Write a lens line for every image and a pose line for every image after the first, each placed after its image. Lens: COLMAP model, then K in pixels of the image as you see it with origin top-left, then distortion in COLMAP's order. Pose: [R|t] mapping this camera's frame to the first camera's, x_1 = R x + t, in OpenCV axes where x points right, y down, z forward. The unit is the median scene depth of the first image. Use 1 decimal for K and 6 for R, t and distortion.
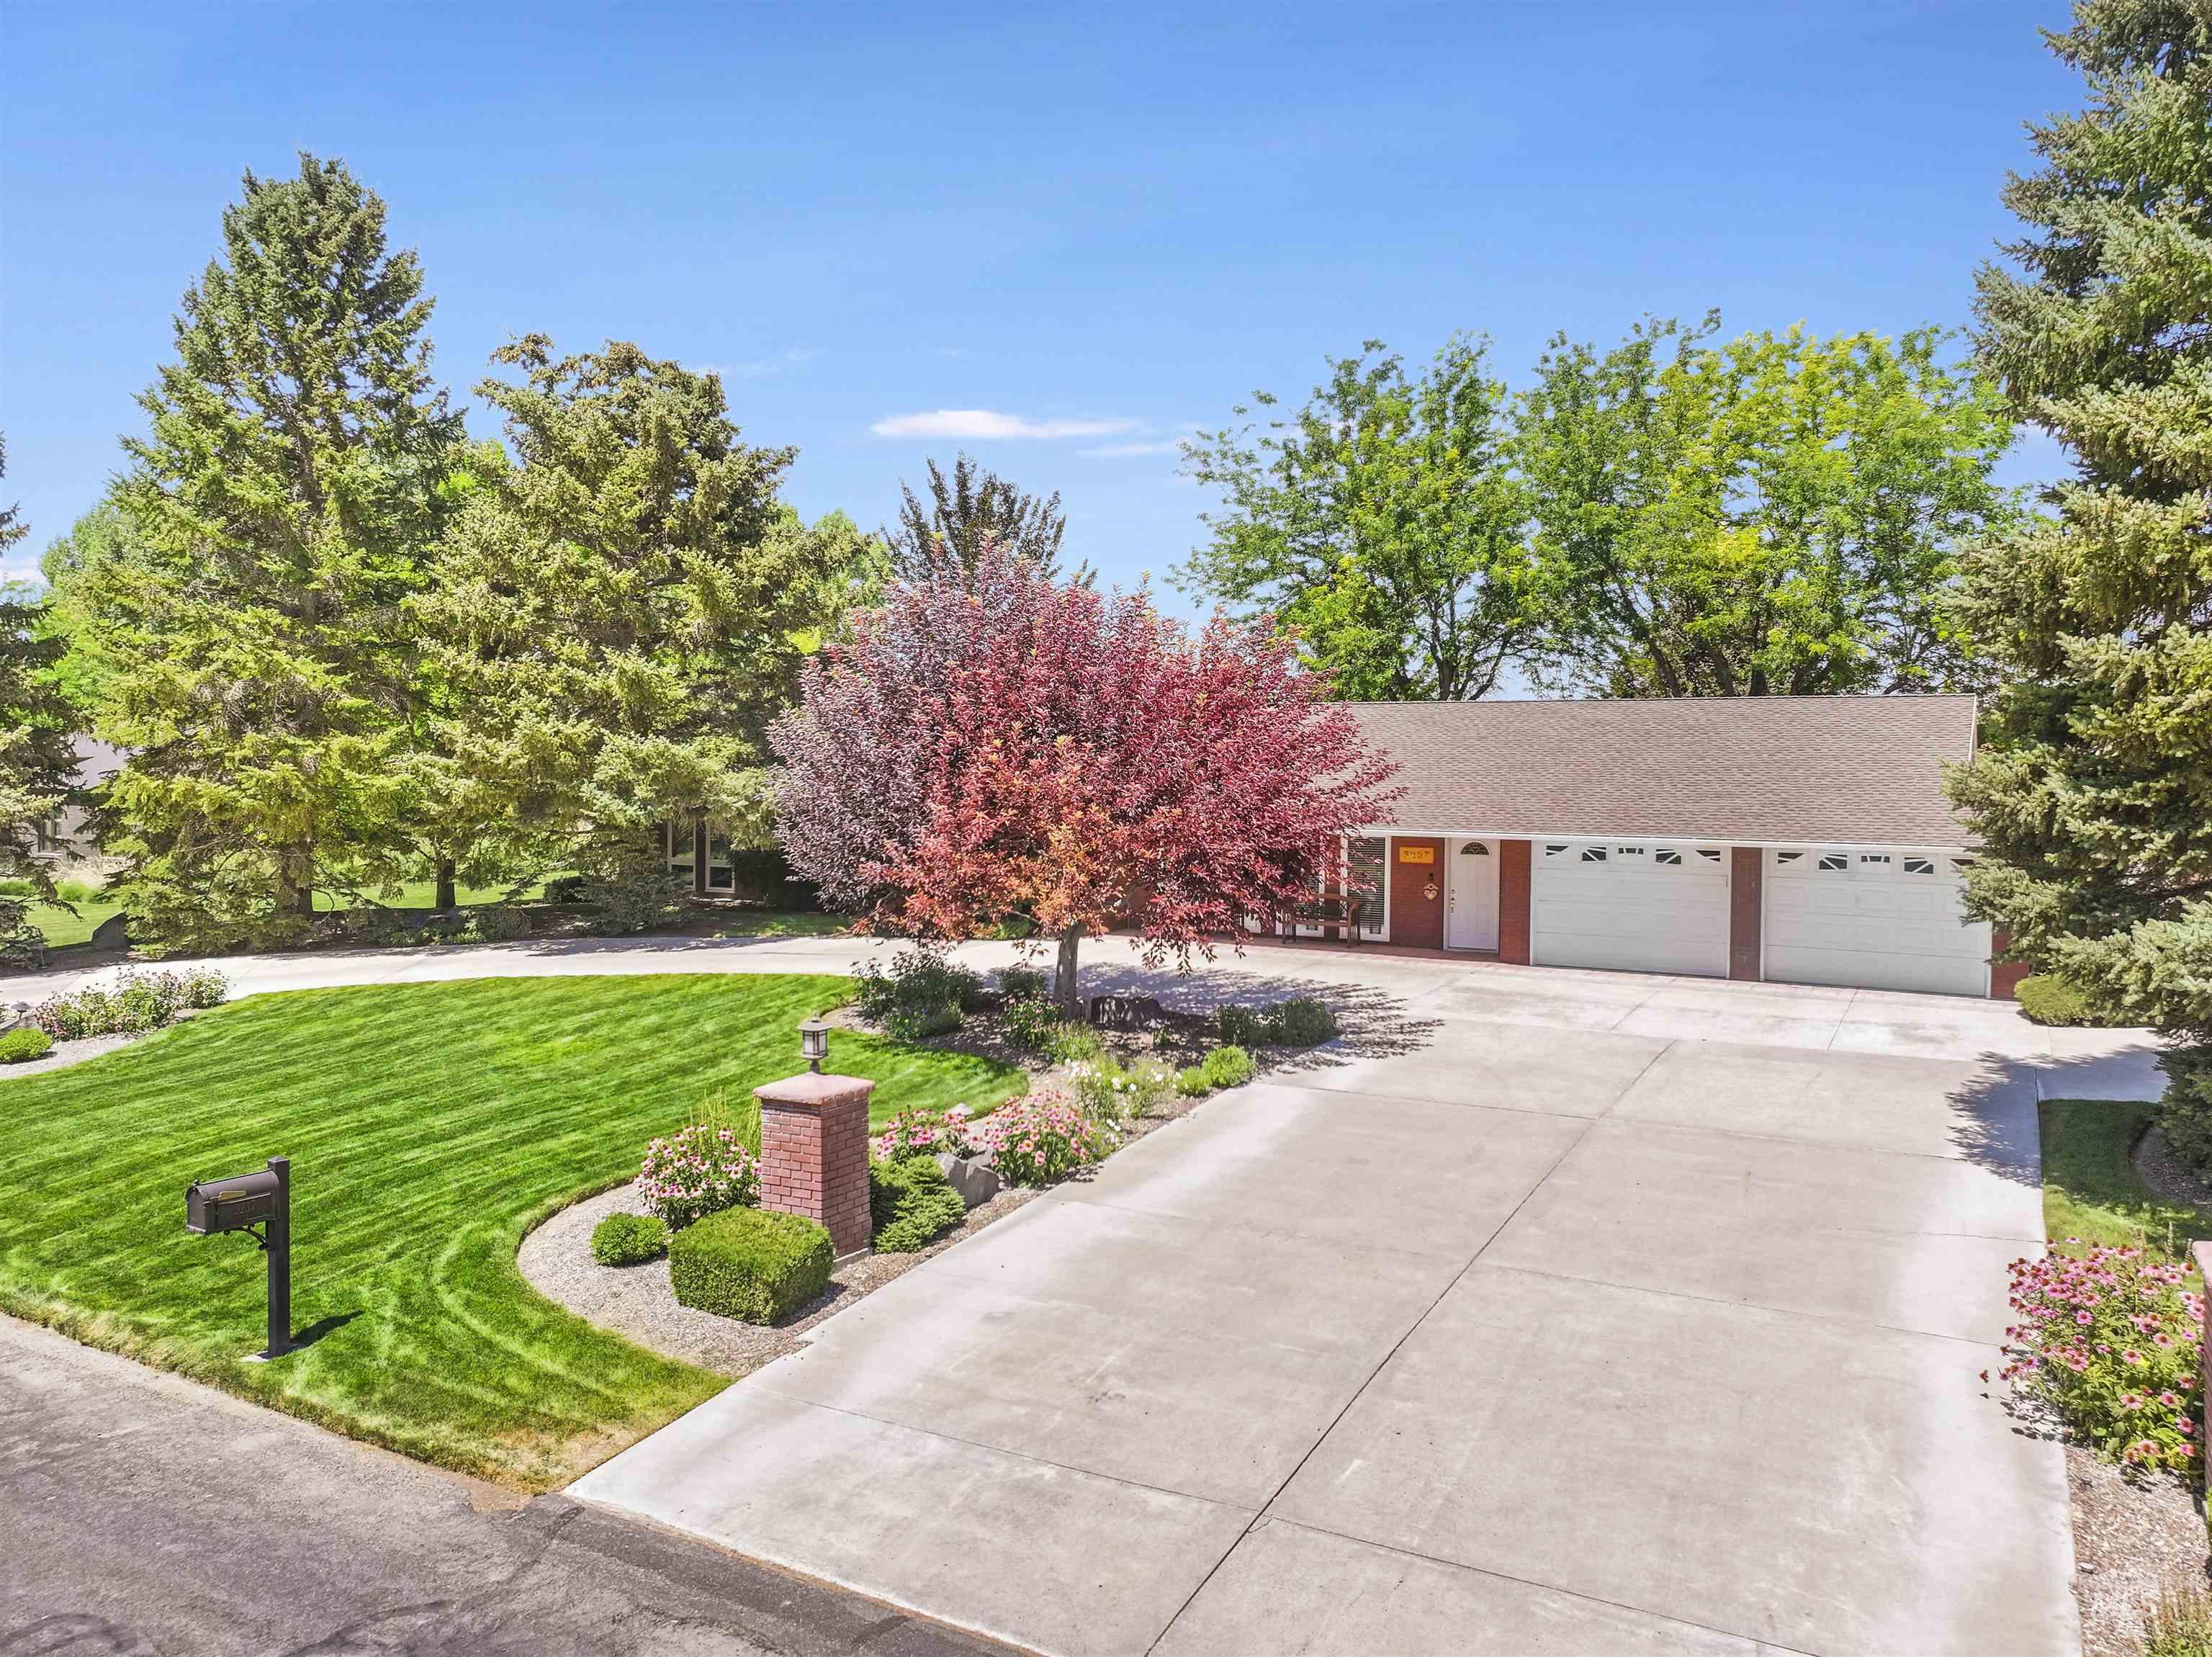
lens RADIAL K [[1559.2, 0, 1106.0], [0, 1559.2, 828.5], [0, 0, 1]] dist [0.007893, 0.007282]
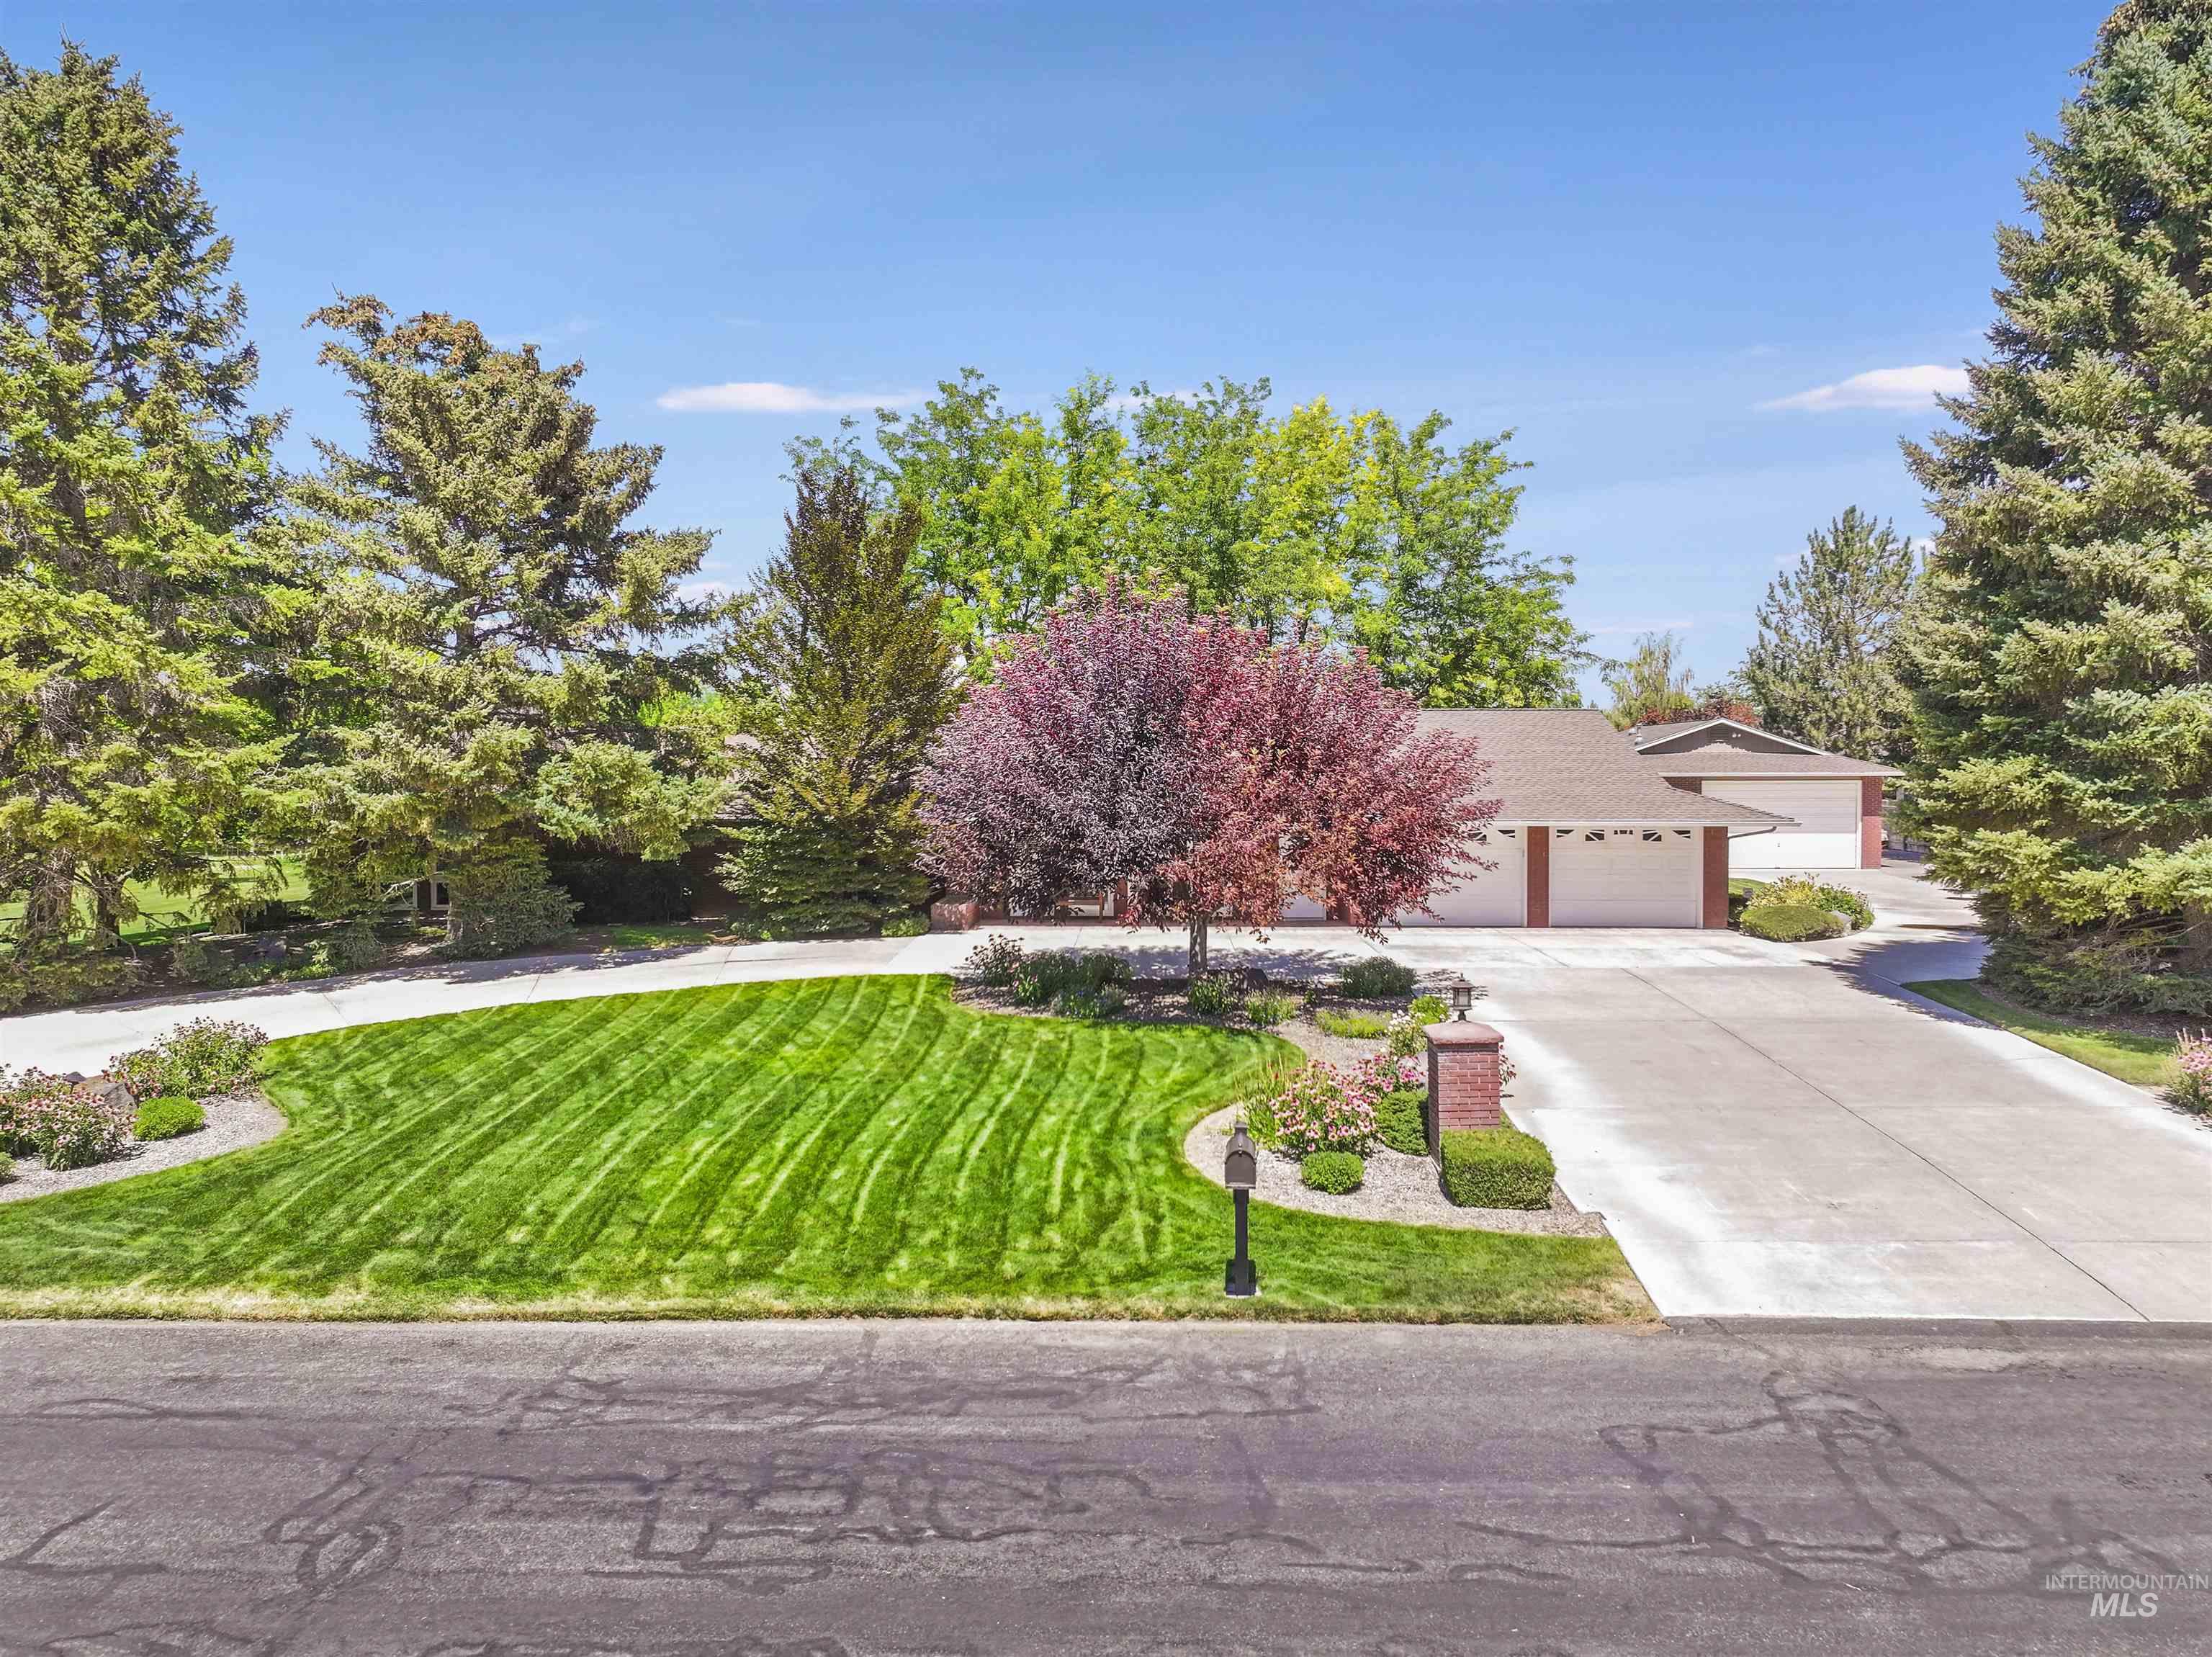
lens RADIAL K [[1559.2, 0, 1106.0], [0, 1559.2, 828.5], [0, 0, 1]] dist [0.007893, 0.007282]
pose [[0.883987, -0.030605, 0.466509, -0.525397], [0.027327, 0.999531, 0.013791, -0.014165], [-0.466712, 0.000558, 0.884409, 0.004533]]
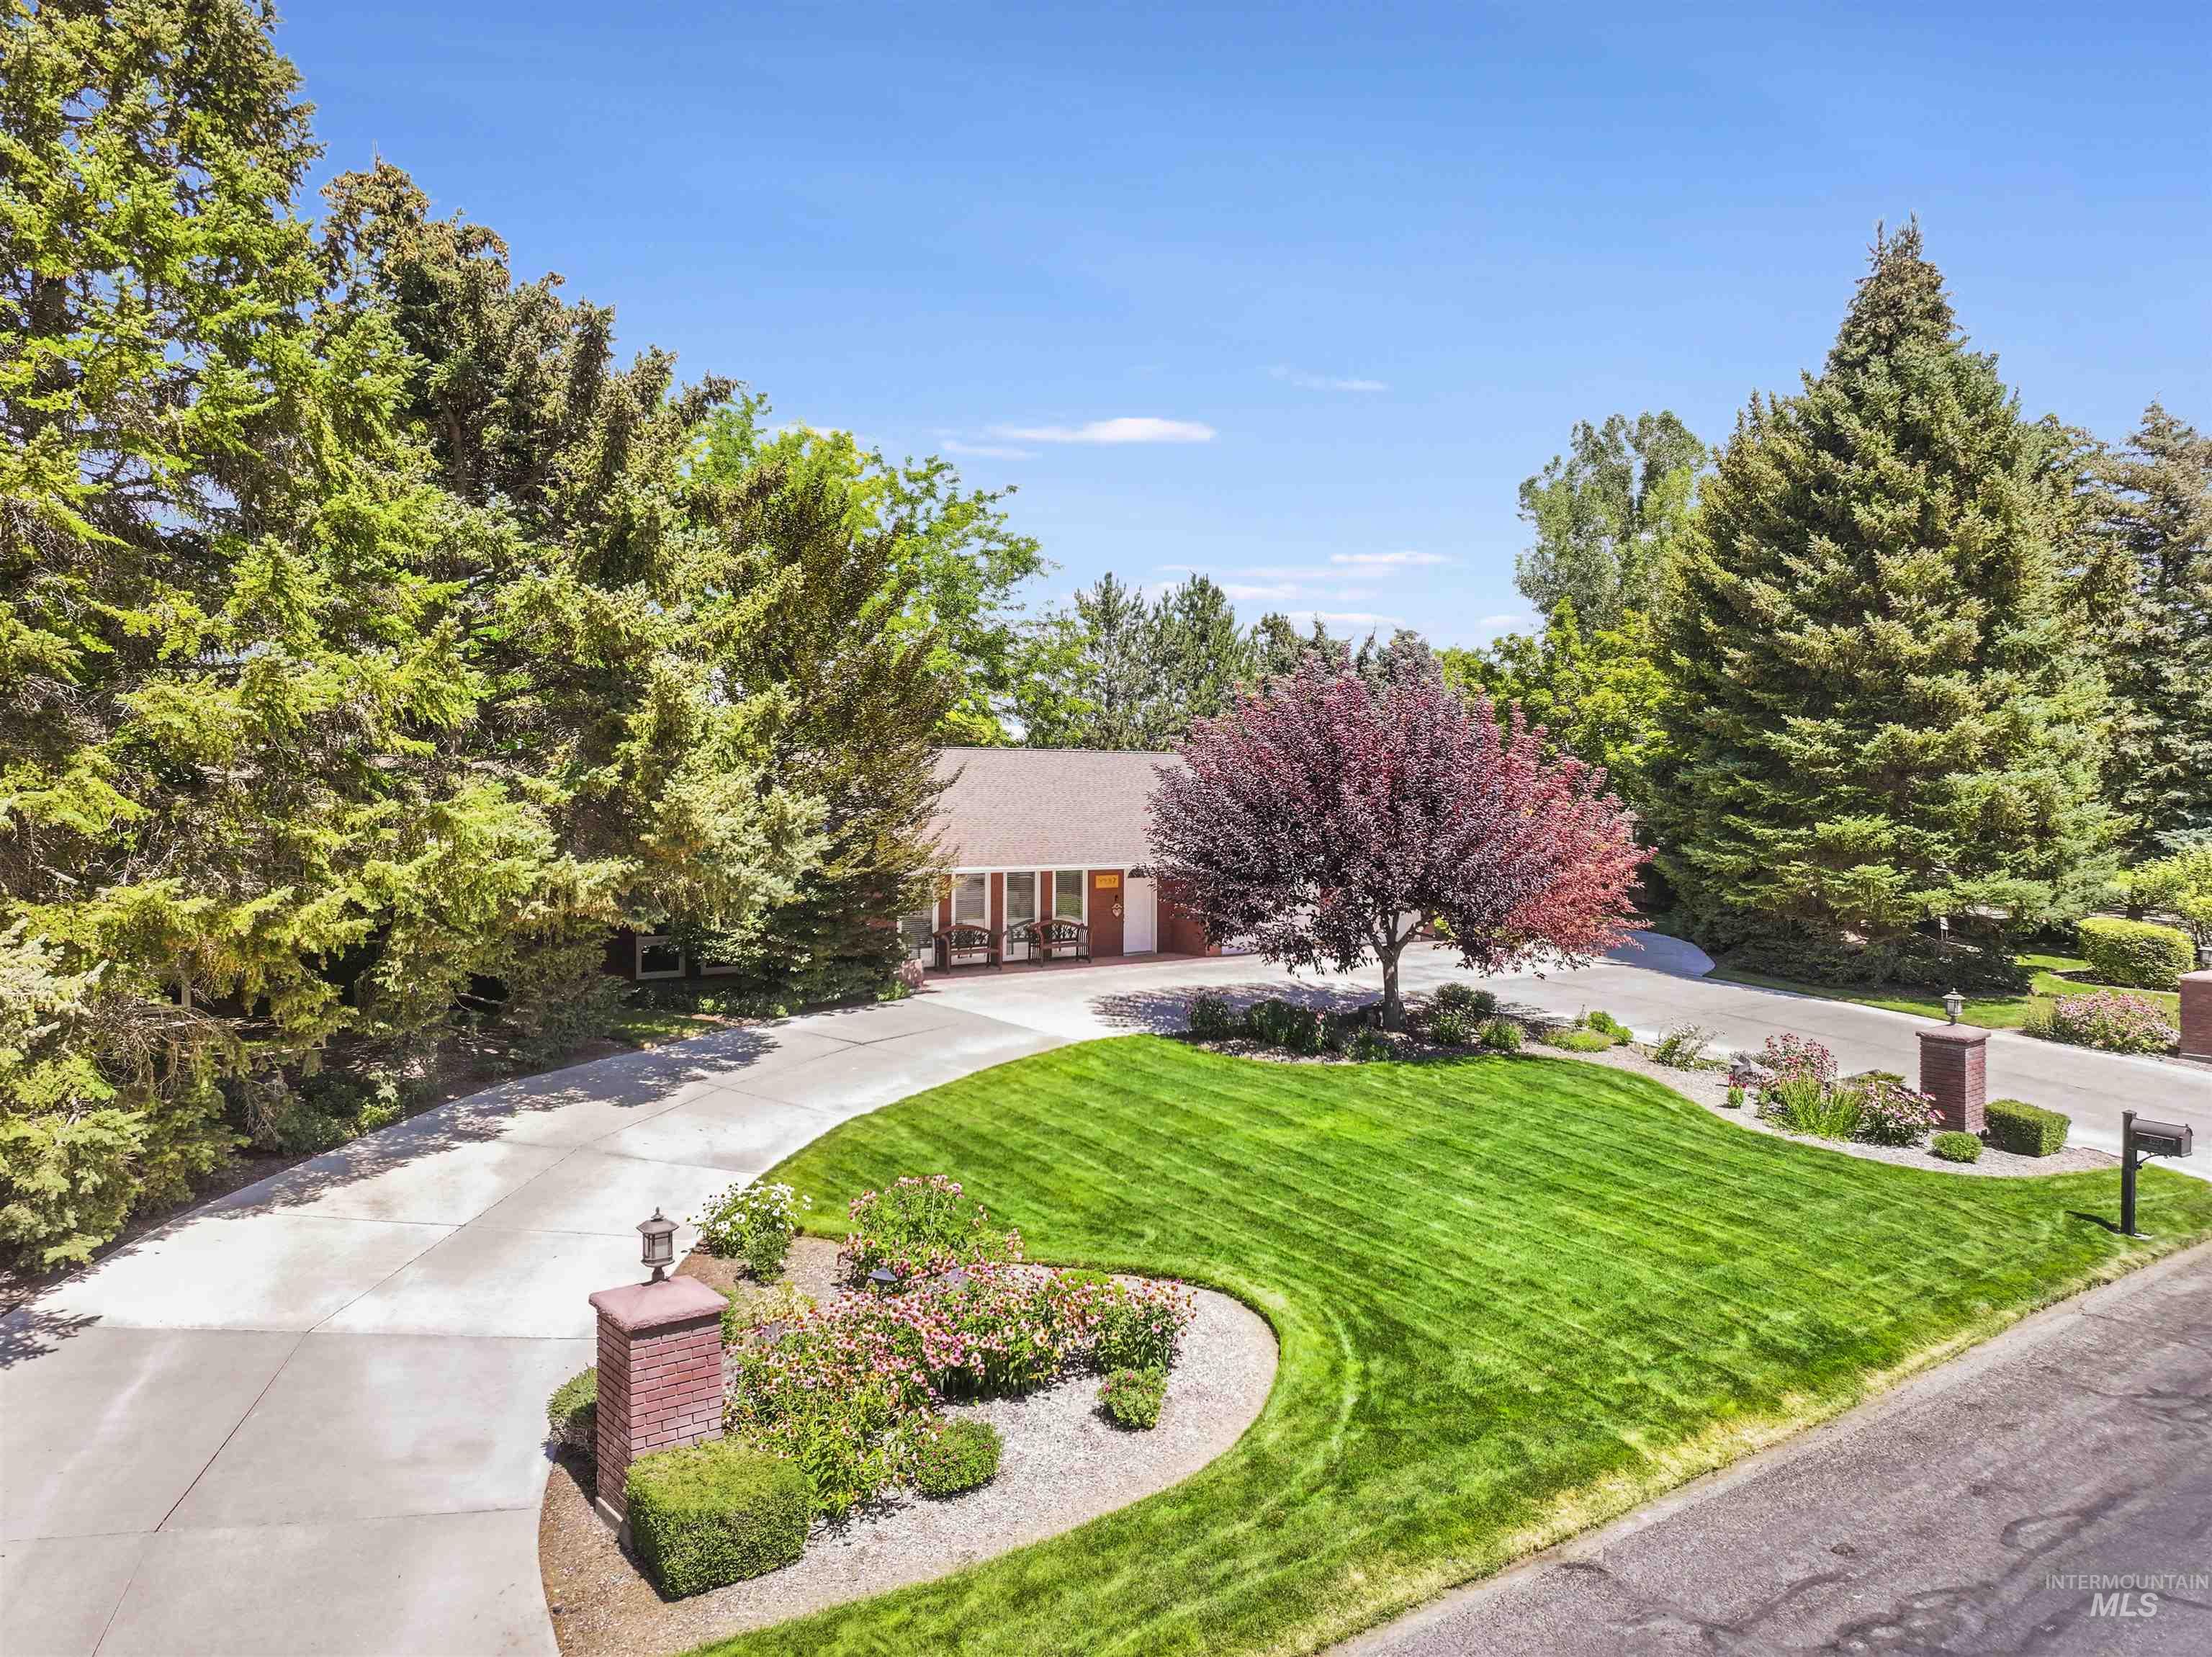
lens RADIAL K [[1559.2, 0, 1106.0], [0, 1559.2, 828.5], [0, 0, 1]] dist [0.007893, 0.007282]
pose [[0.383891, -0.031537, 0.922840, -1.077433], [0.026185, 0.999386, 0.023261, -0.062136], [-0.923007, 0.015235, 0.384481, 0.611682]]
